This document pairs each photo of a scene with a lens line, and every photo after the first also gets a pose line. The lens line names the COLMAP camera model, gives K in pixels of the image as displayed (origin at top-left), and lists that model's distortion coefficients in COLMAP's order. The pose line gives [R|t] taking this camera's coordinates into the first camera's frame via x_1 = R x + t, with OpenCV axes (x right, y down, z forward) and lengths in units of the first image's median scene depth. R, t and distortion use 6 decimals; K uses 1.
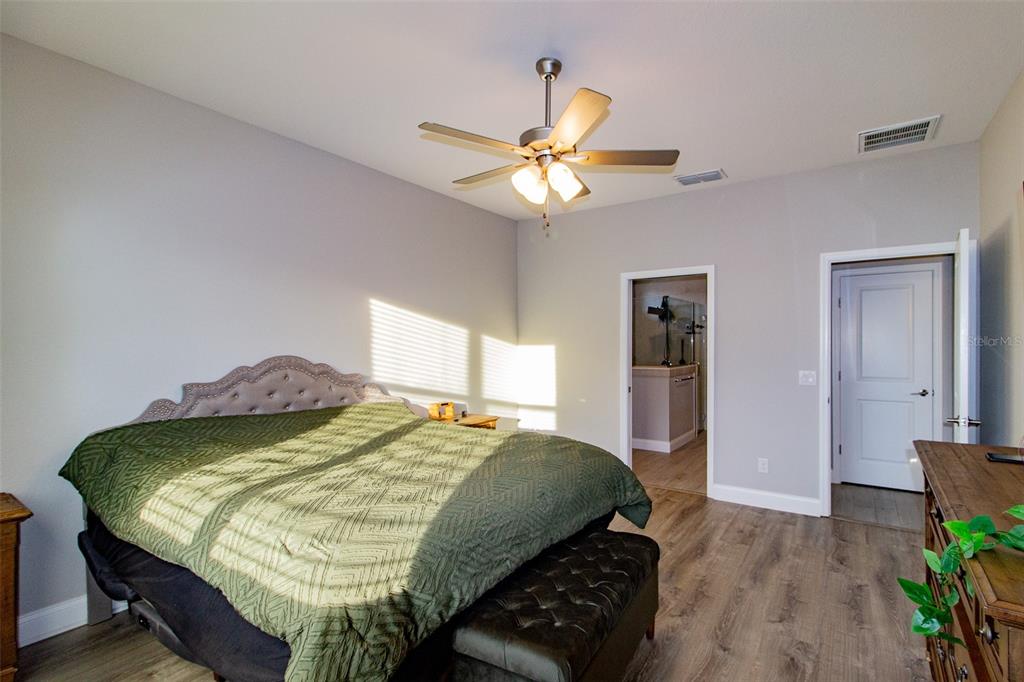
lens RADIAL K [[484.3, 0, 513.7], [0, 484.3, 343.1], [0, 0, 1]] dist [-0.002686, -0.000246]
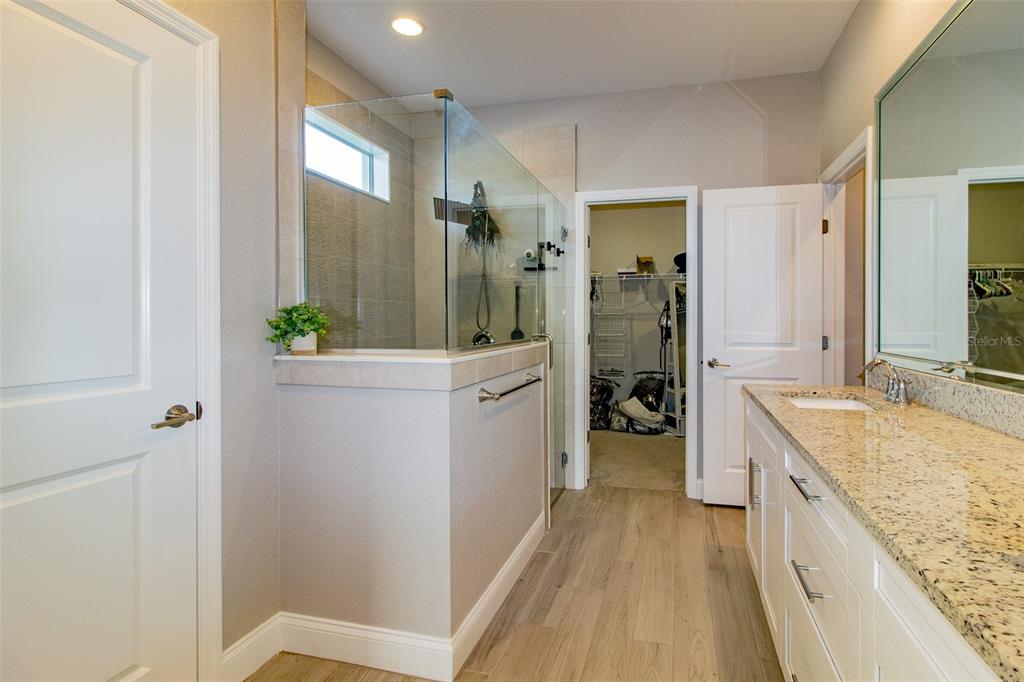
lens RADIAL K [[484.3, 0, 551.7], [0, 484.3, 324.7], [0, 0, 1]] dist [-0.002686, -0.000246]
pose [[0.931739, -0.004030, 0.363107, 0.218848], [-0.002081, 0.999863, 0.016437, 0.022714], [-0.363123, -0.016070, 0.931603, 0.581200]]
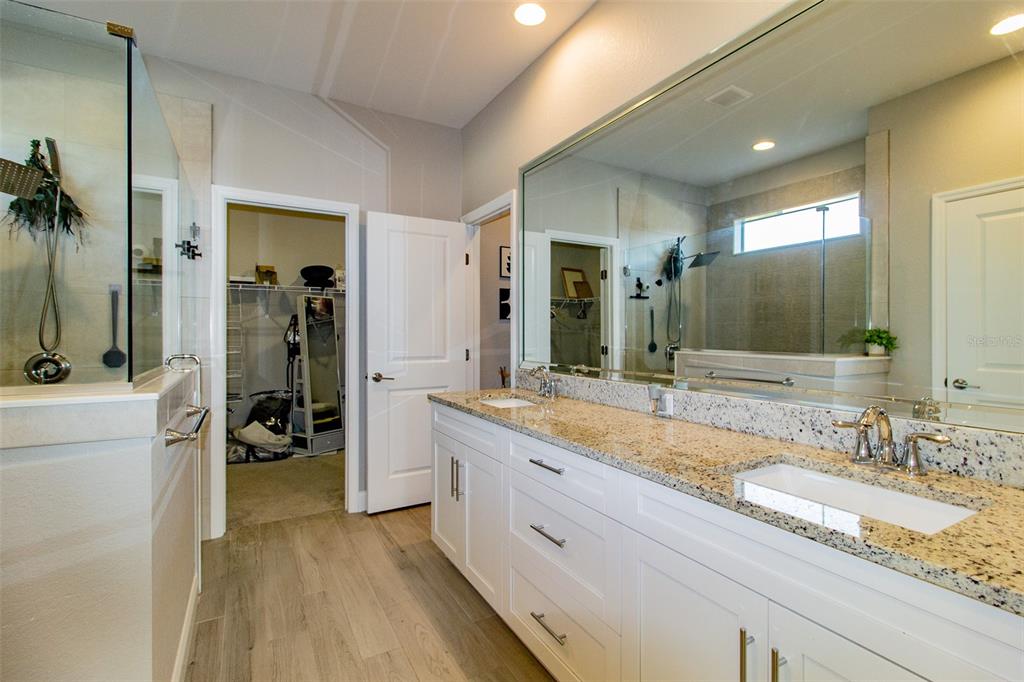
lens RADIAL K [[484.3, 0, 517.0], [0, 484.3, 335.1], [0, 0, 1]] dist [-0.002686, -0.000246]
pose [[0.415906, -0.004445, 0.909397, 0.164769], [-0.006033, 0.999953, 0.007646, 0.020387], [-0.909387, -0.008667, 0.415860, 0.616336]]
